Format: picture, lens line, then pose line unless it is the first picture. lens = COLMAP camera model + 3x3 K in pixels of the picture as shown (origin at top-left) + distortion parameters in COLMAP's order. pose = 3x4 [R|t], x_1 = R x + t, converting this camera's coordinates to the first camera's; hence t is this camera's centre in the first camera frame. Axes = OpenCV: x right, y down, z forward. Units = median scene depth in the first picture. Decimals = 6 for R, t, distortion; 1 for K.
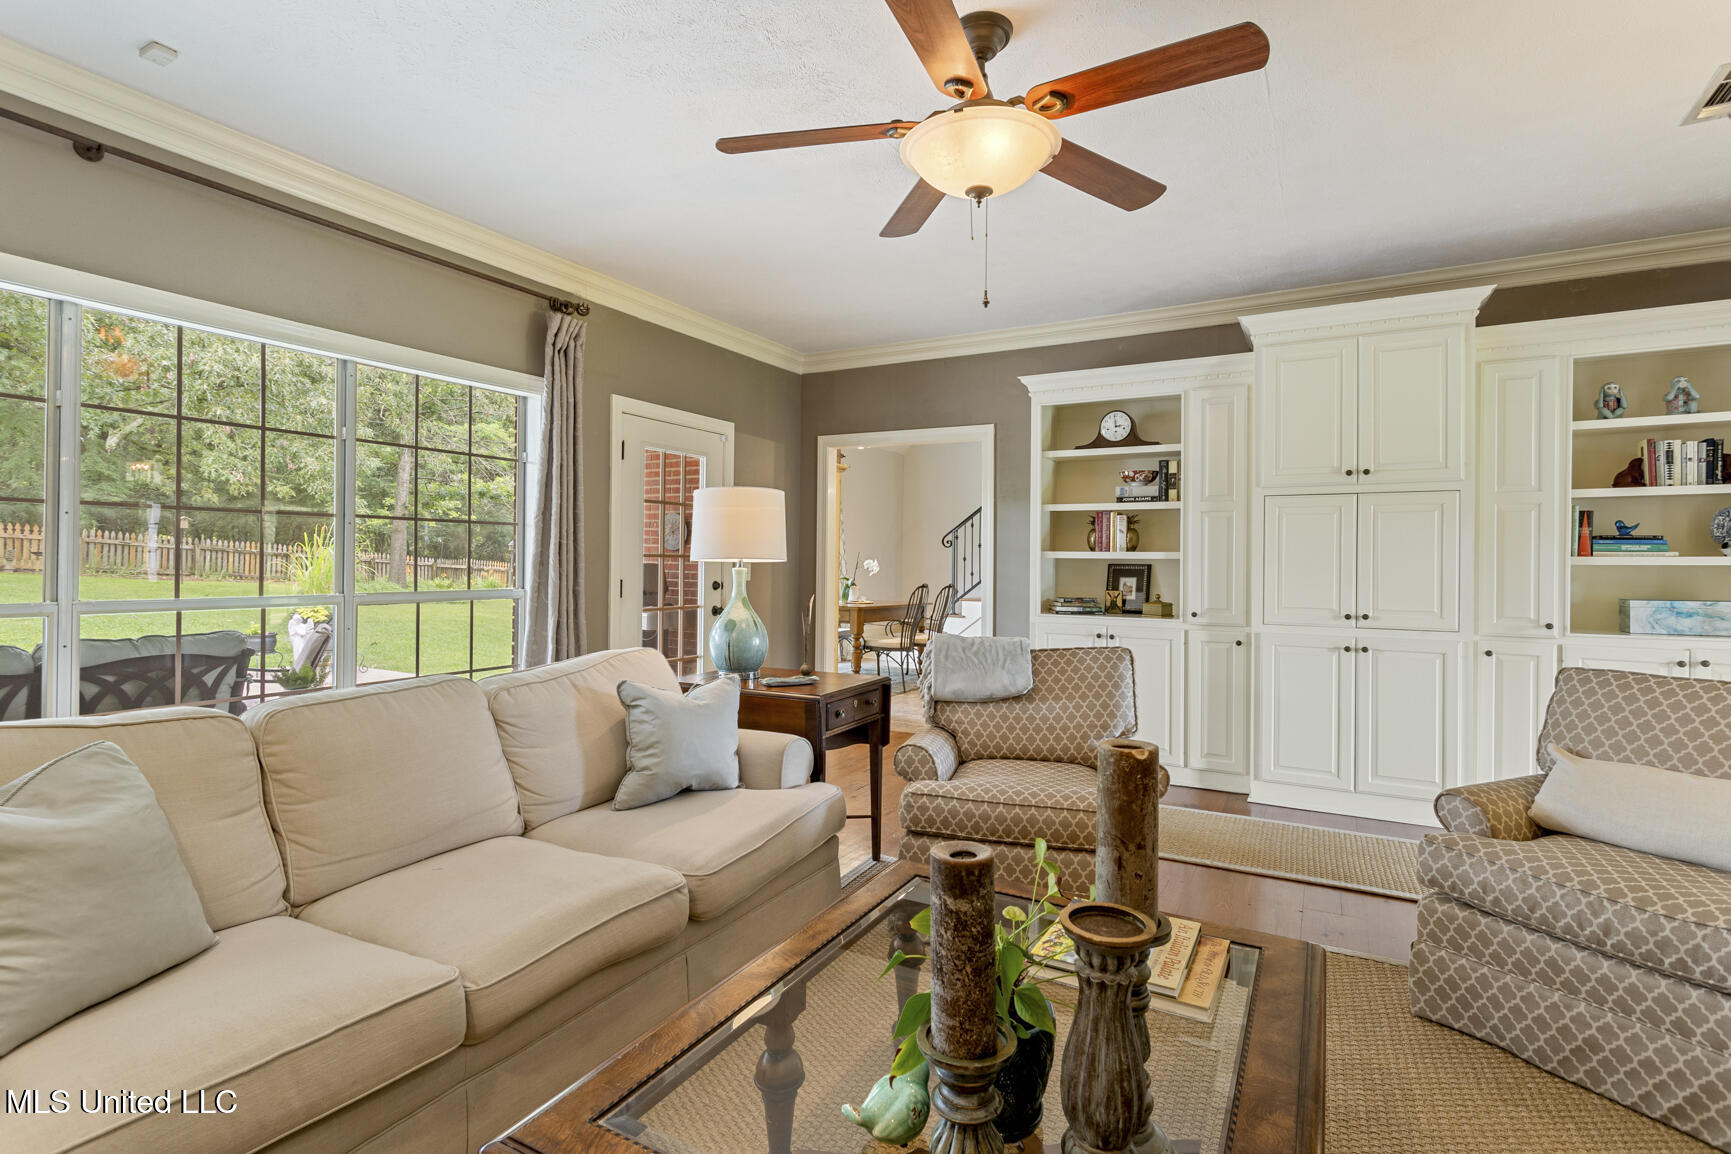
lens RADIAL K [[850.0, 0, 861.0], [0, 850.0, 564.6], [0, 0, 1]] dist [0.002704, 0.000751]
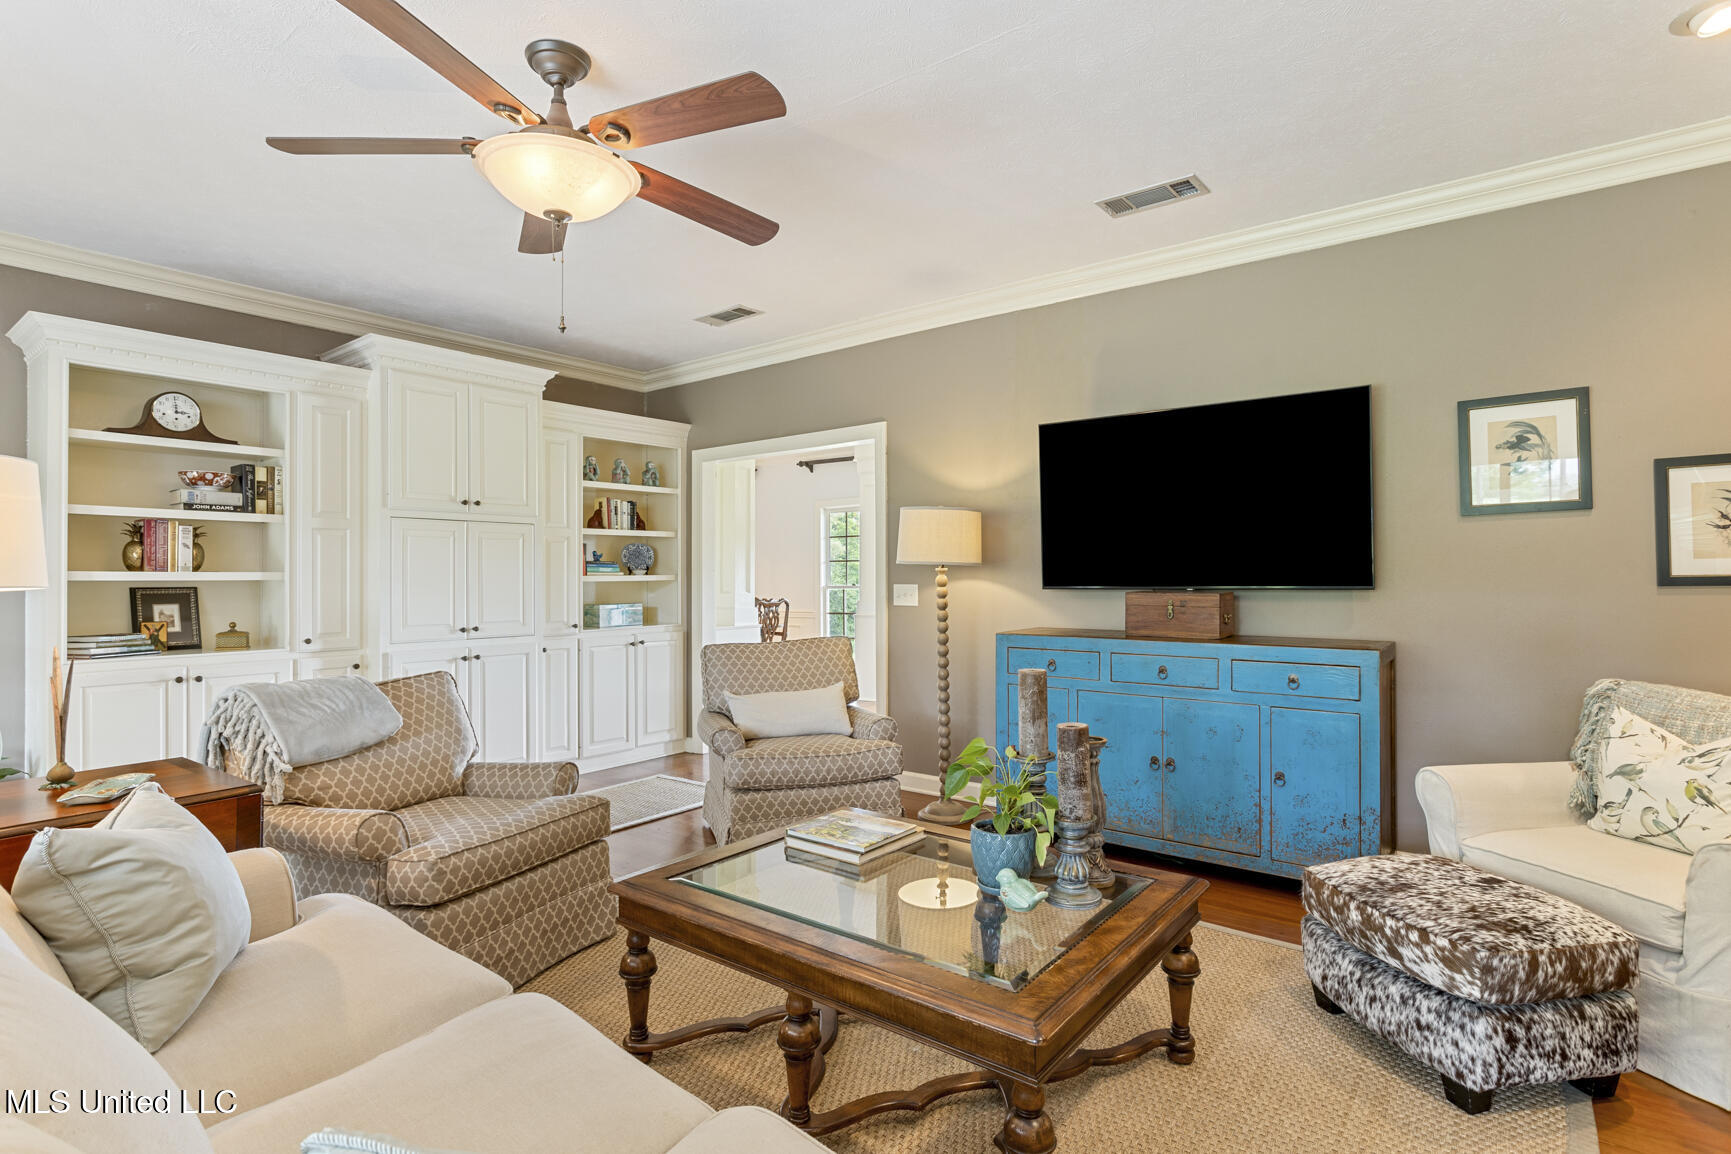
lens RADIAL K [[877.4, 0, 892.0], [0, 877.4, 571.5], [0, 0, 1]] dist [0.002359, 0.000376]
pose [[0.116289, 0.000104, 0.993215, -0.471986], [0.012168, 0.999925, -0.001529, -0.006828], [-0.993141, 0.012264, 0.116279, 0.275533]]
